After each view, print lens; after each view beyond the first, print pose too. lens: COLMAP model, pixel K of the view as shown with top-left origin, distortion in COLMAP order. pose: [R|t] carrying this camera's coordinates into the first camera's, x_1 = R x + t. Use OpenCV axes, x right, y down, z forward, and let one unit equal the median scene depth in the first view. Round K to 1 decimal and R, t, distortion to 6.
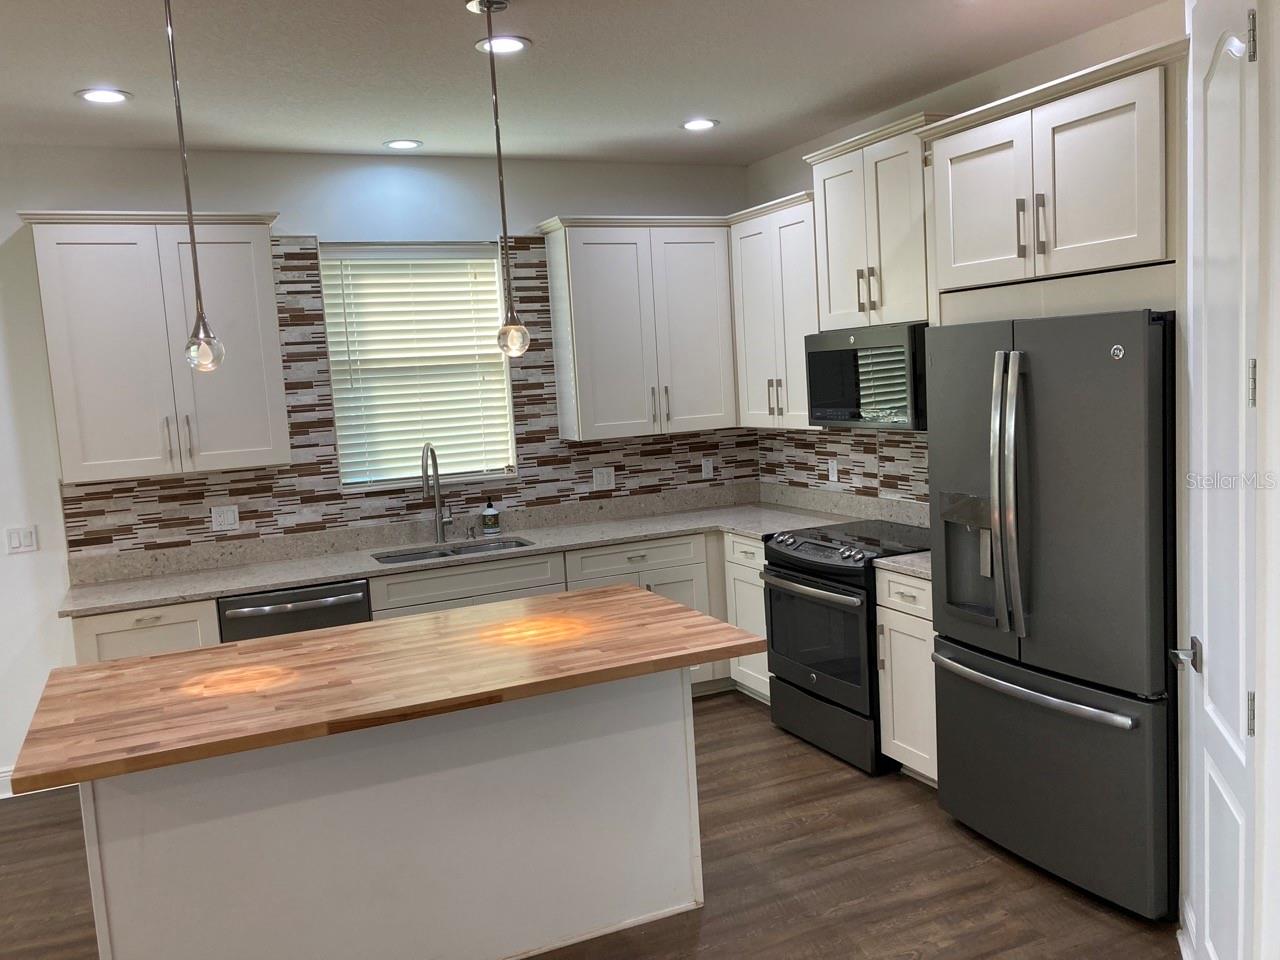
lens RADIAL K [[1046.4, 0, 640.0], [0, 1046.4, 480.0], [0, 0, 1]] dist [0.002032, -0.006935]
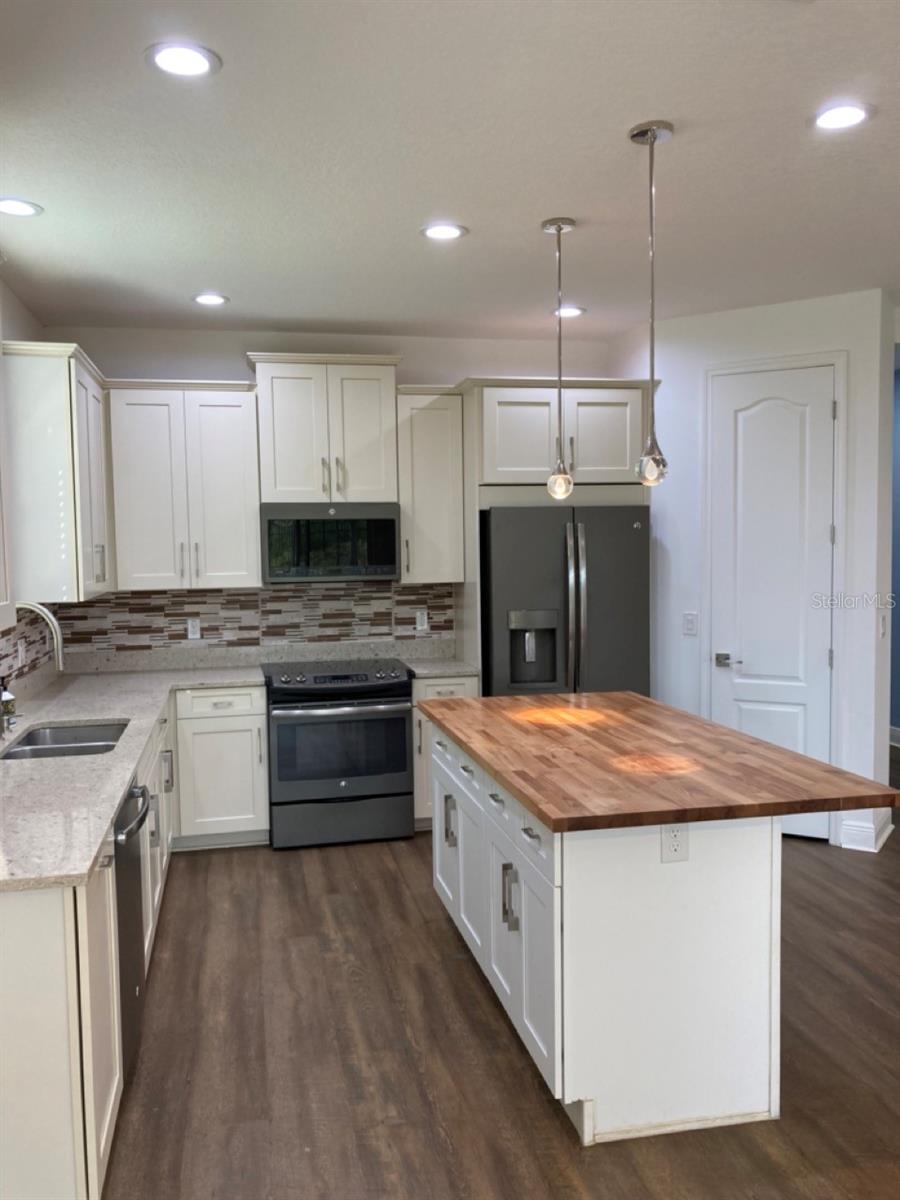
lens RADIAL K [[981.0, 0, 450.0], [0, 981.0, 600.0], [0, 0, 1]] dist [0.002032, -0.006935]
pose [[0.218610, -0.004914, 0.975800, -0.795451], [0.104088, 0.994400, -0.018311, 0.007808], [-0.970245, 0.105572, 0.217897, 0.531342]]
